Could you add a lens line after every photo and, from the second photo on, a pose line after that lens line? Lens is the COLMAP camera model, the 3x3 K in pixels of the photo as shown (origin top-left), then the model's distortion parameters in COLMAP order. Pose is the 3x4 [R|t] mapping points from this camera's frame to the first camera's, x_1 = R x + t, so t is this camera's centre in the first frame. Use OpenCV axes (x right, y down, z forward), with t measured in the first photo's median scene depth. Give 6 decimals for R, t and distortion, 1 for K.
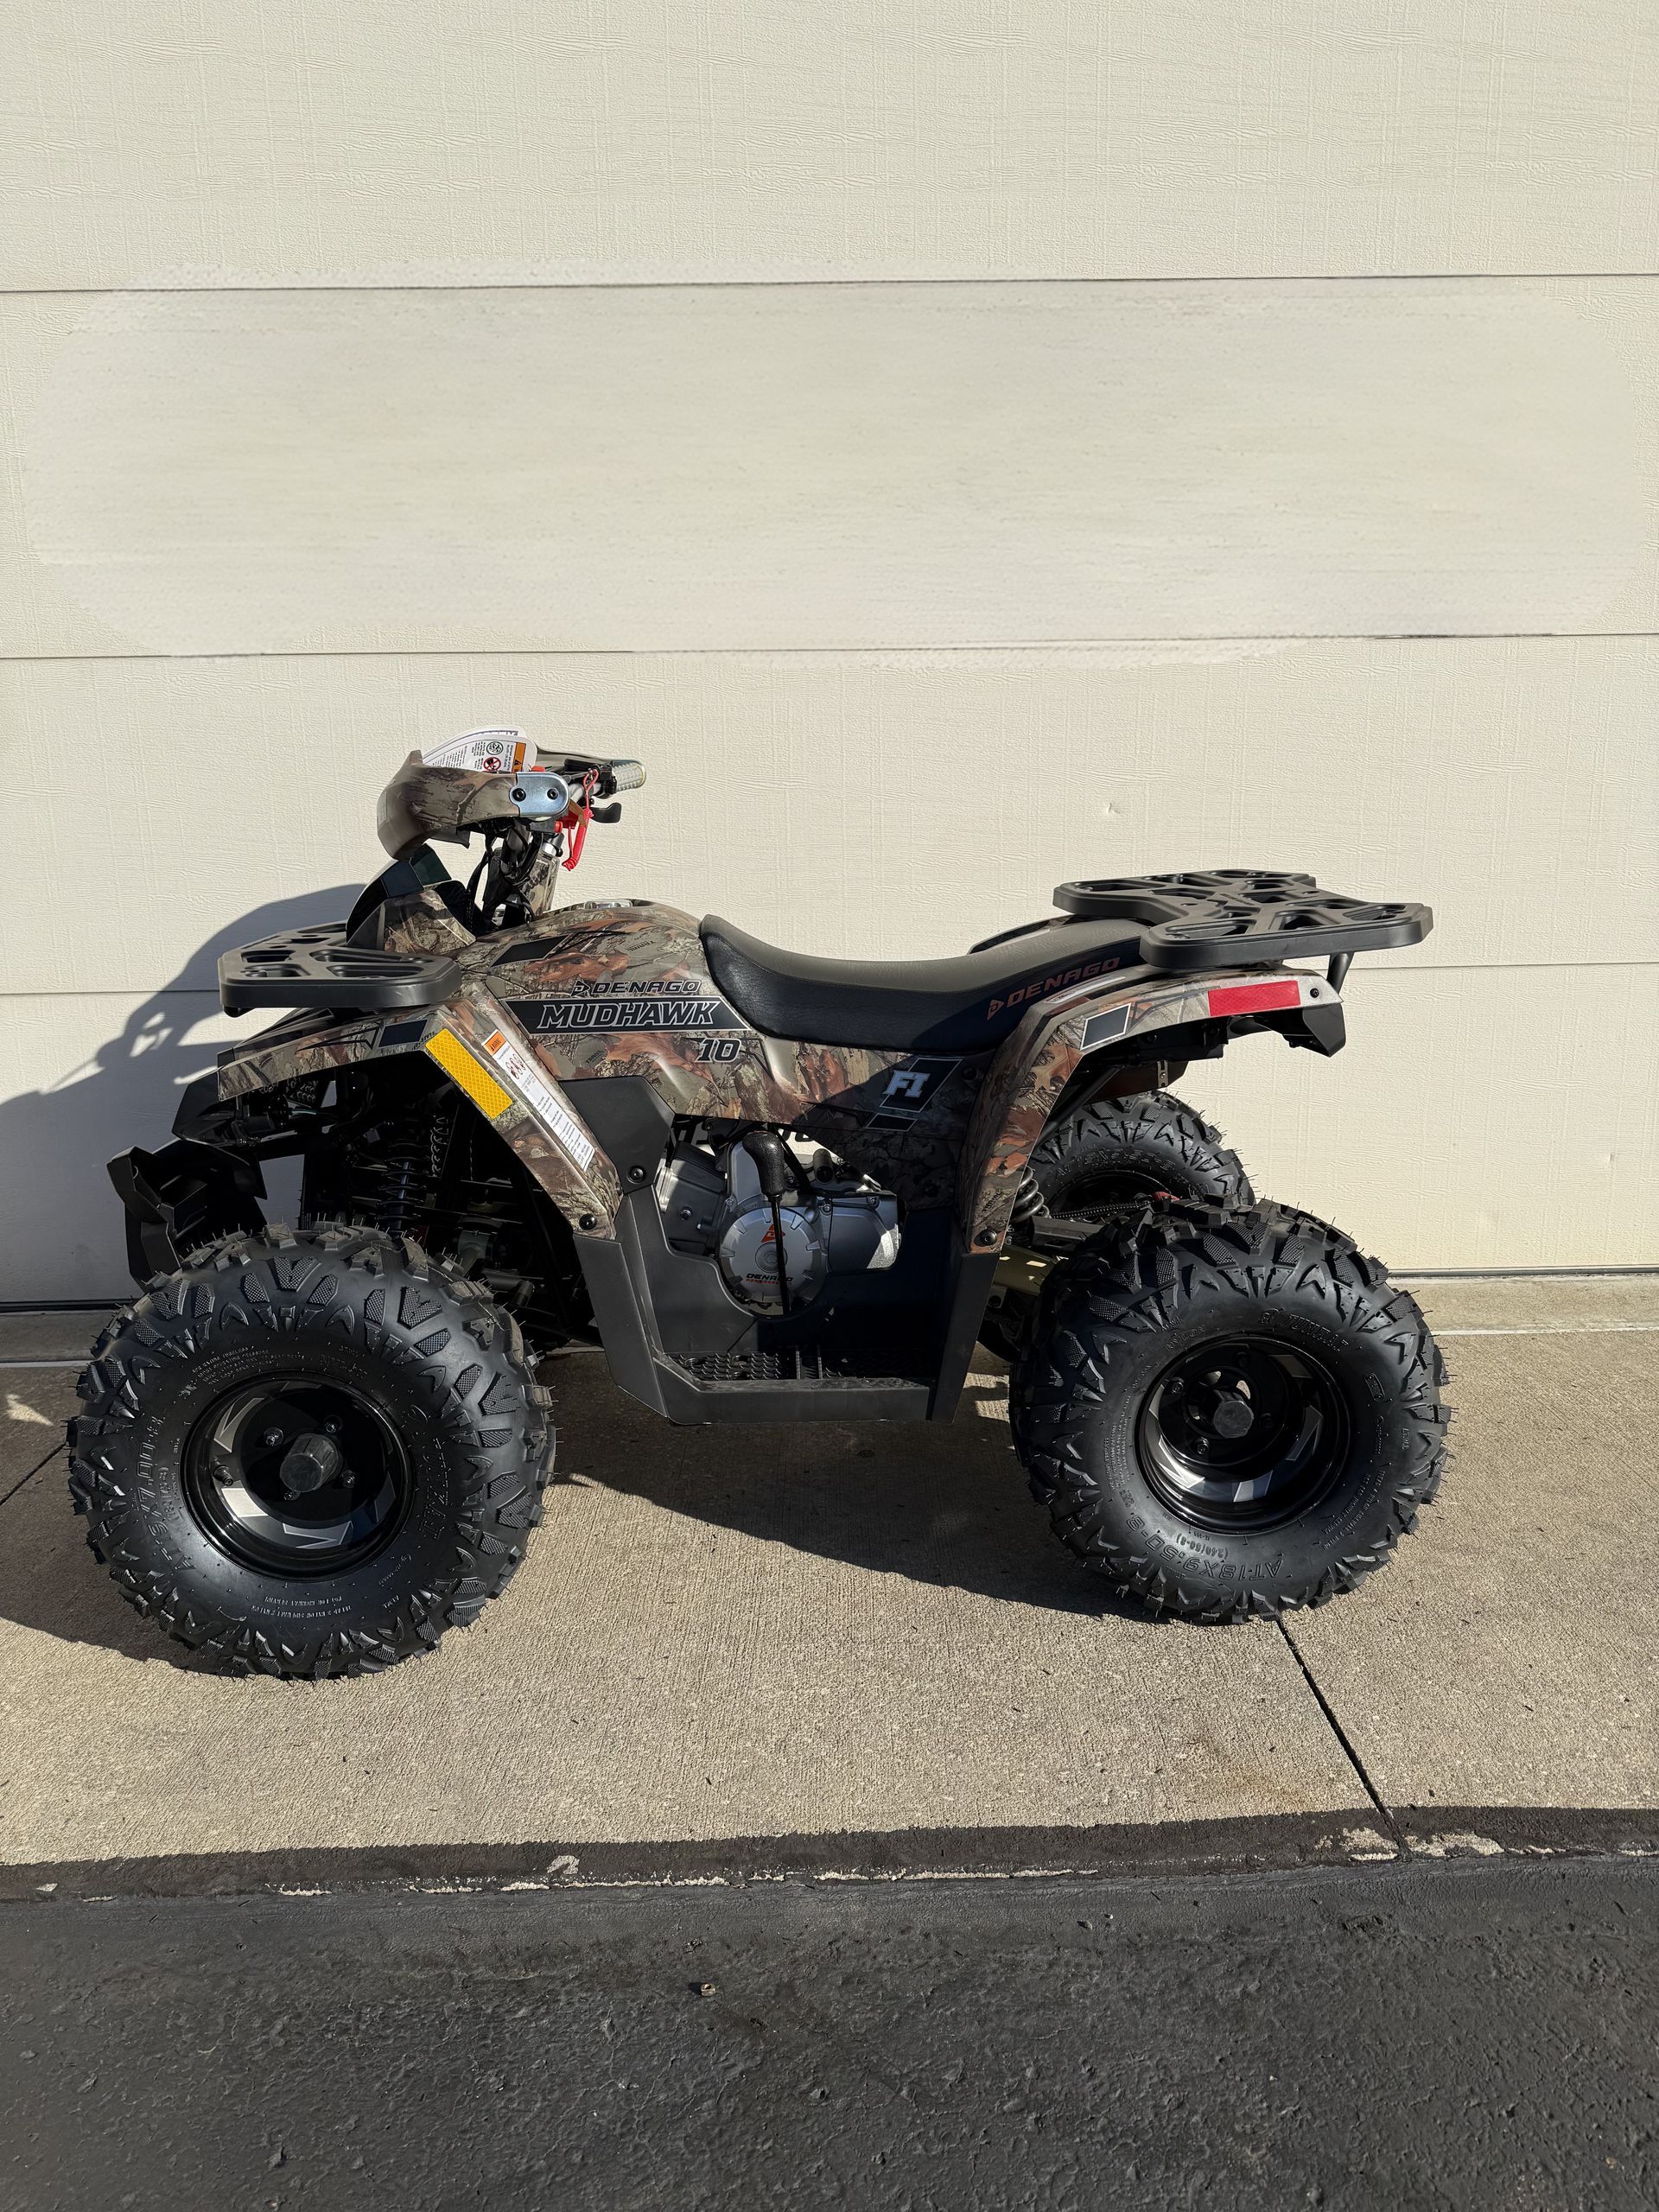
lens RADIAL K [[1581.5, 0, 836.4], [0, 1581.5, 1105.4], [0, 0, 1]] dist [-0.002410, -0.003333]
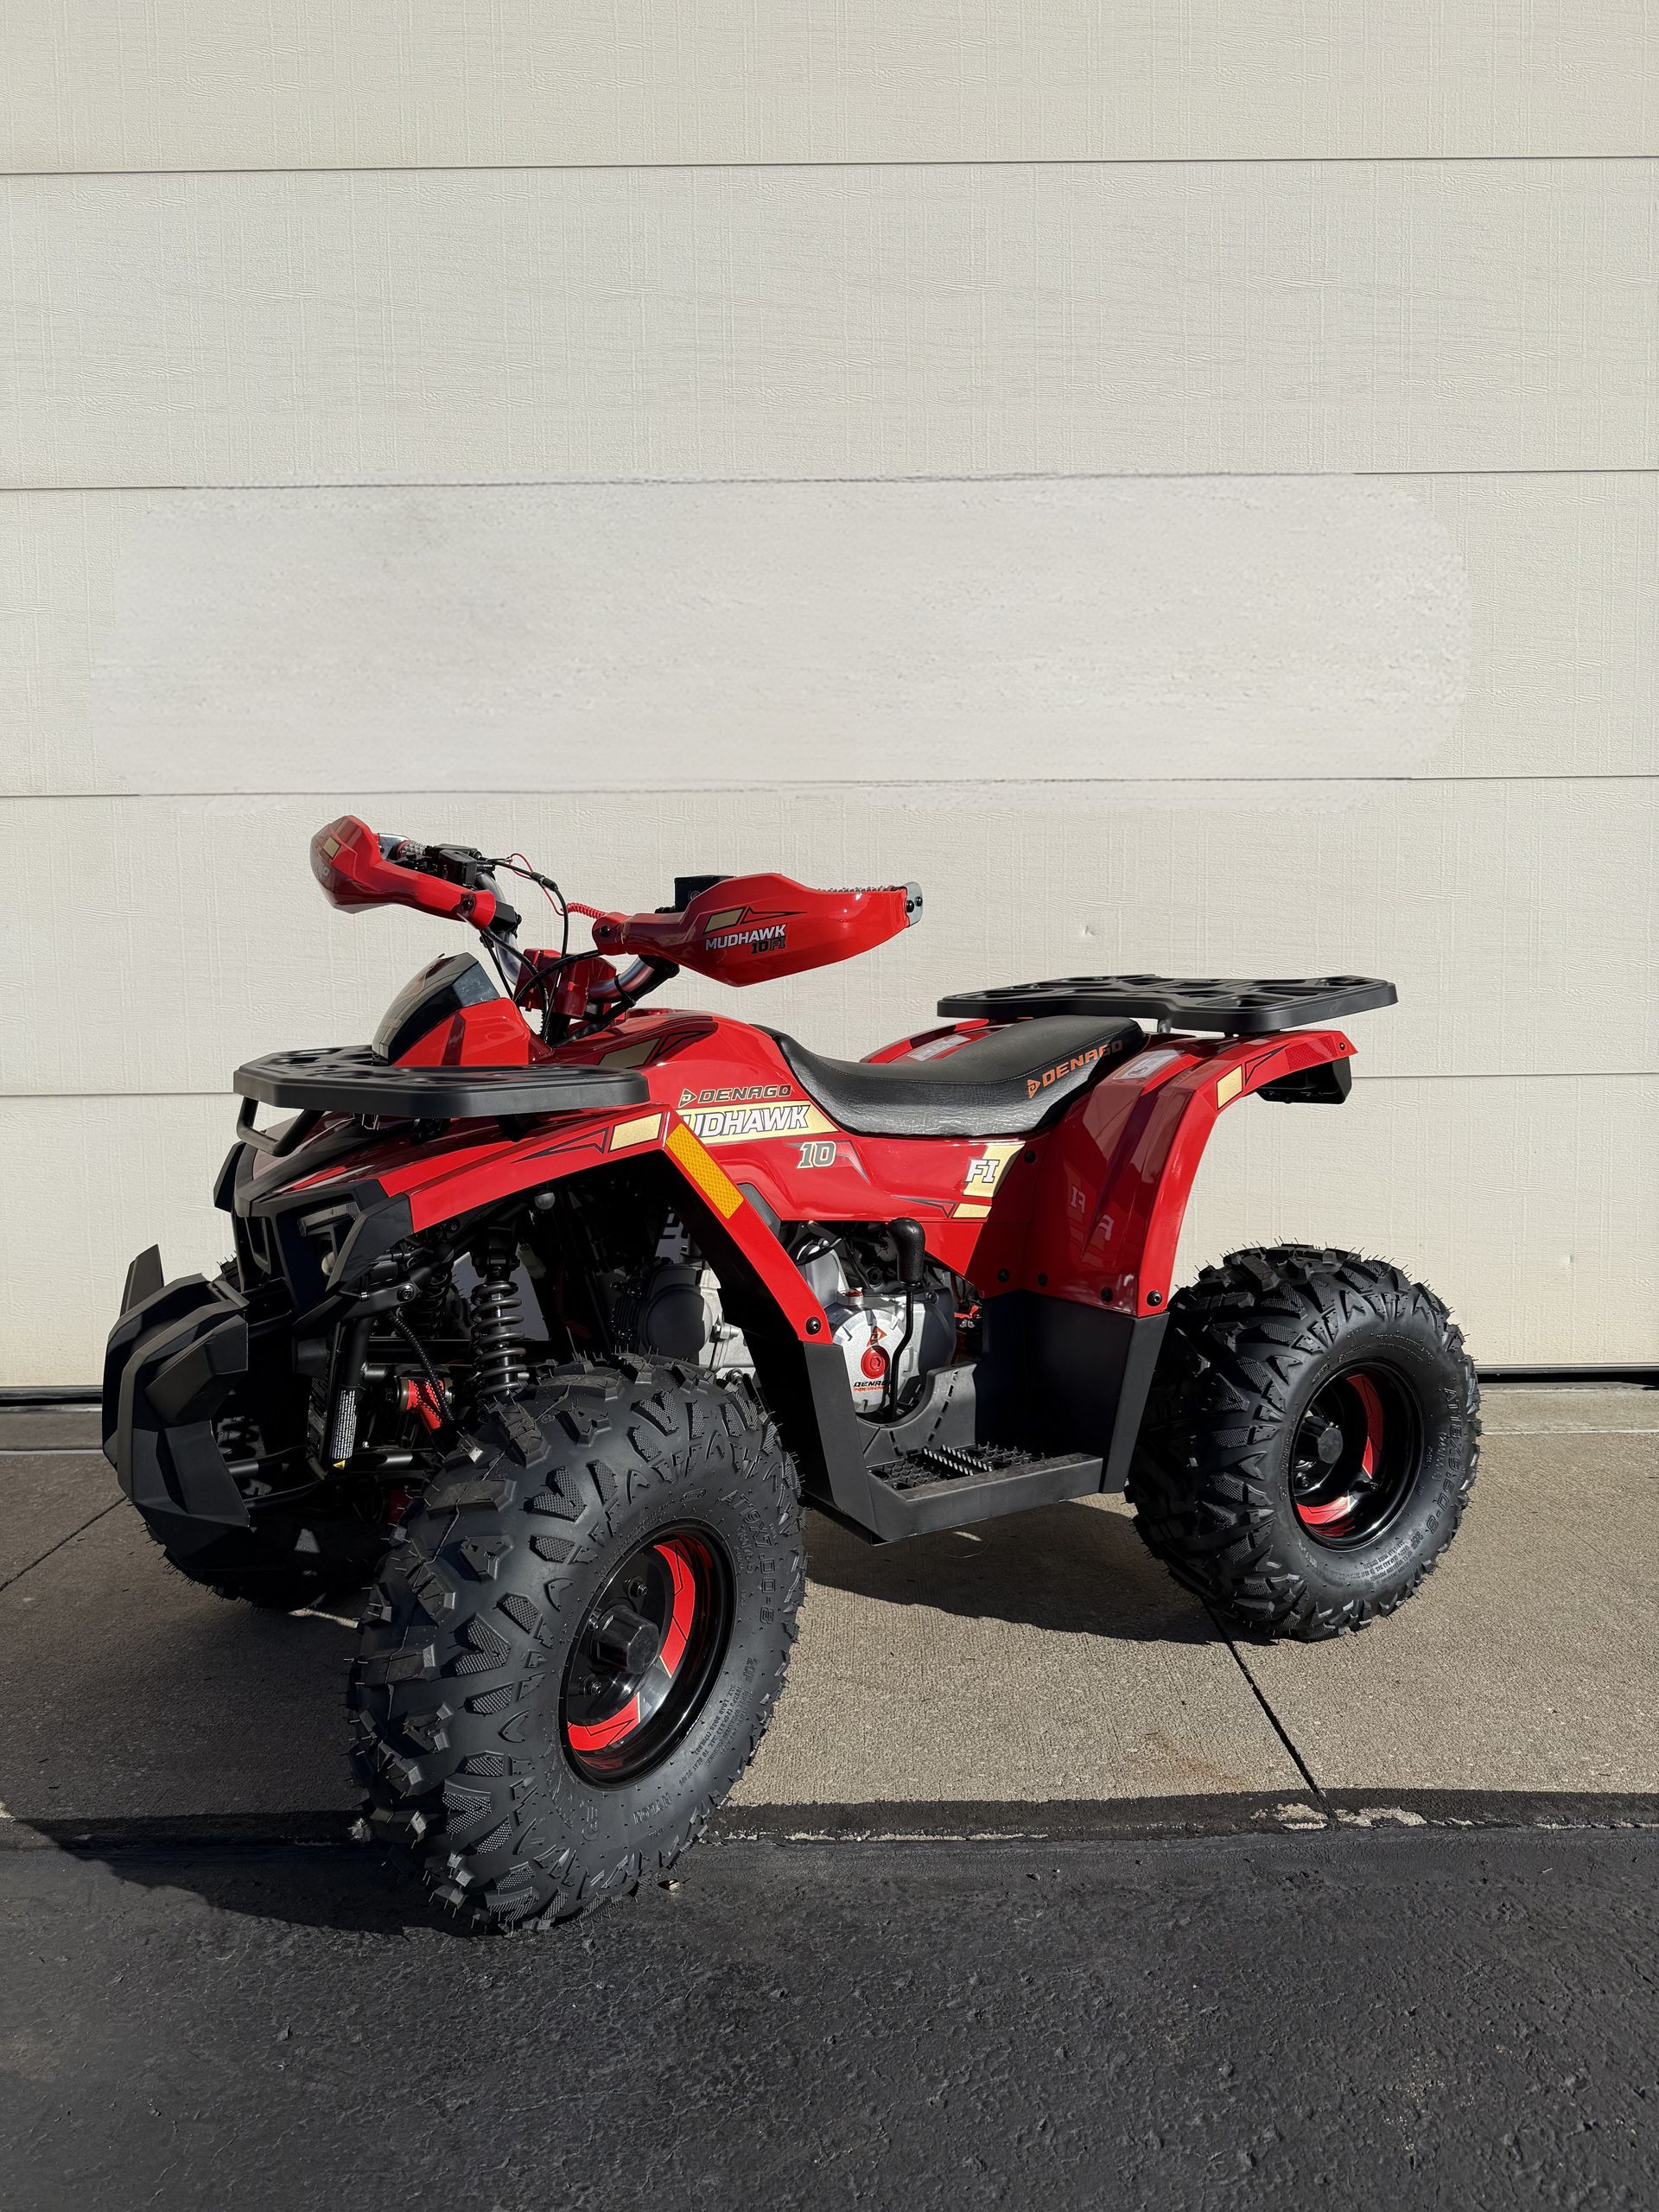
lens RADIAL K [[1581.5, 0, 841.0], [0, 1581.5, 1109.4], [0, 0, 1]] dist [-0.002410, -0.003333]
pose [[0.999839, 0.003882, -0.017515, 0.041755], [-0.006240, 0.990597, -0.136673, 0.143793], [0.016819, 0.136760, 0.990461, -0.142246]]
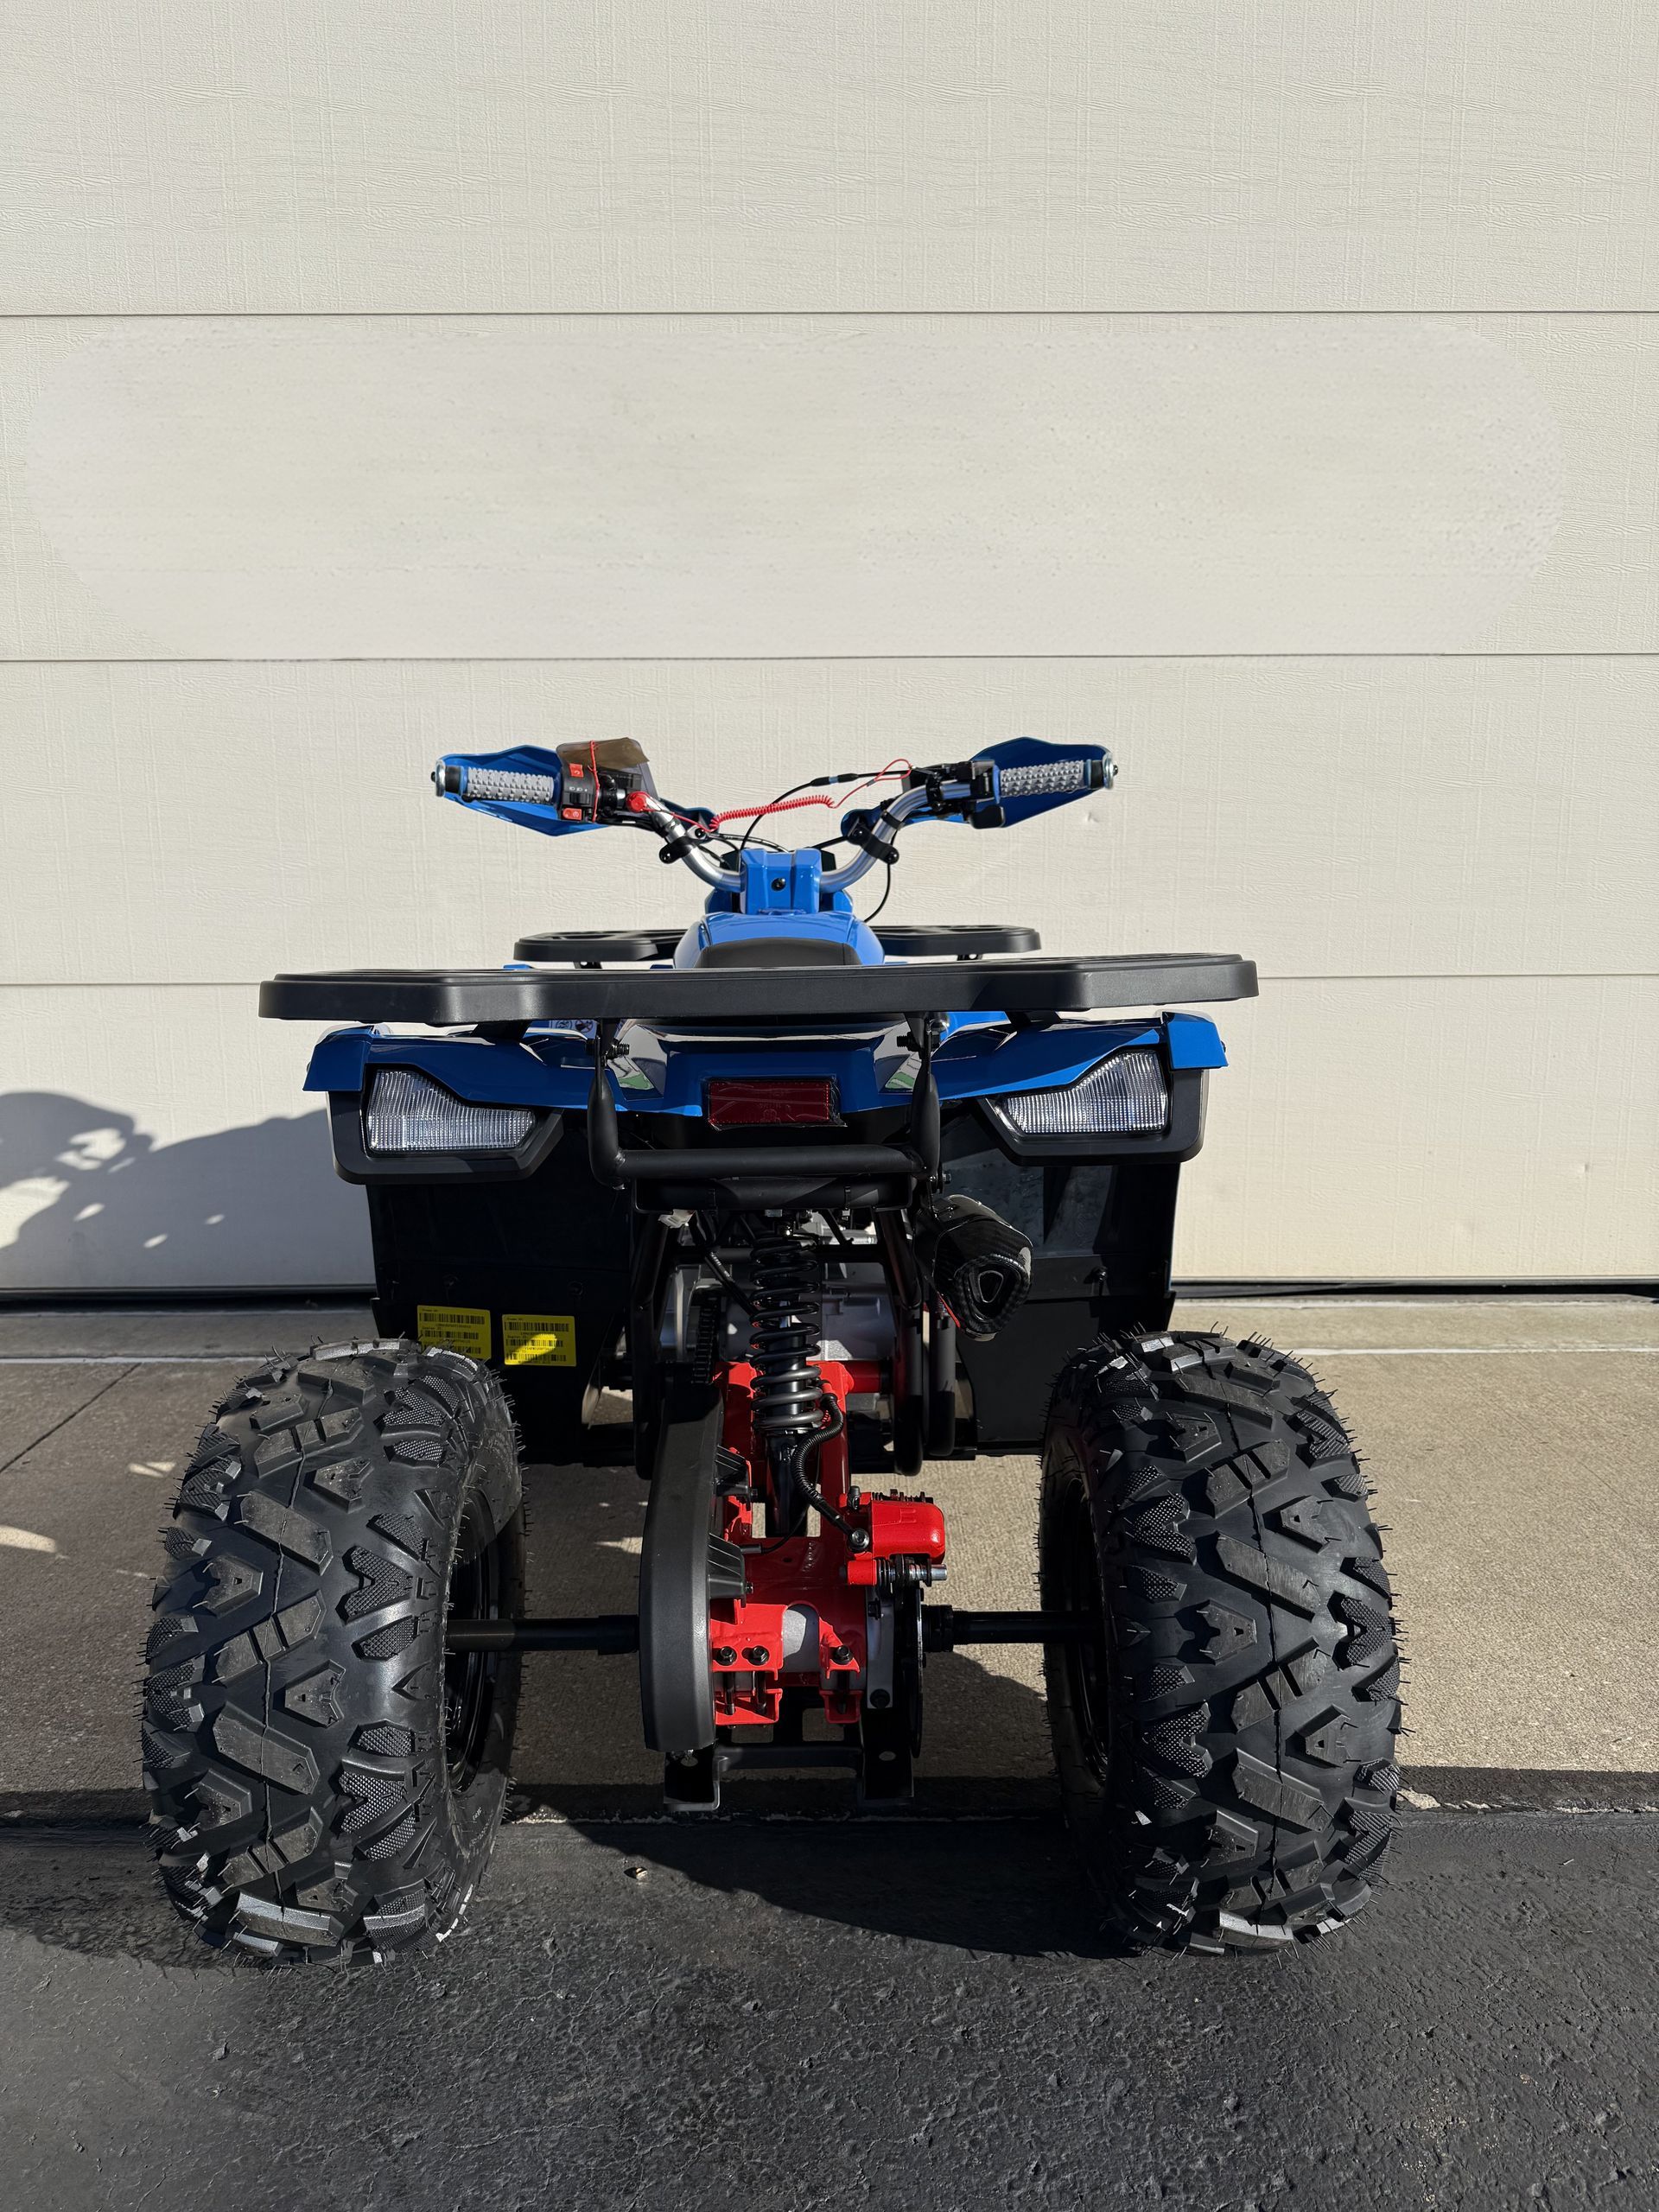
lens RADIAL K [[1581.5, 0, 832.4], [0, 1581.5, 1112.0], [0, 0, 1]] dist [-0.002410, -0.003333]
pose [[0.999855, 0.012587, -0.011489, 0.038883], [-0.013106, 0.998842, -0.046294, 0.080795], [0.010893, 0.046438, 0.998862, -0.040190]]
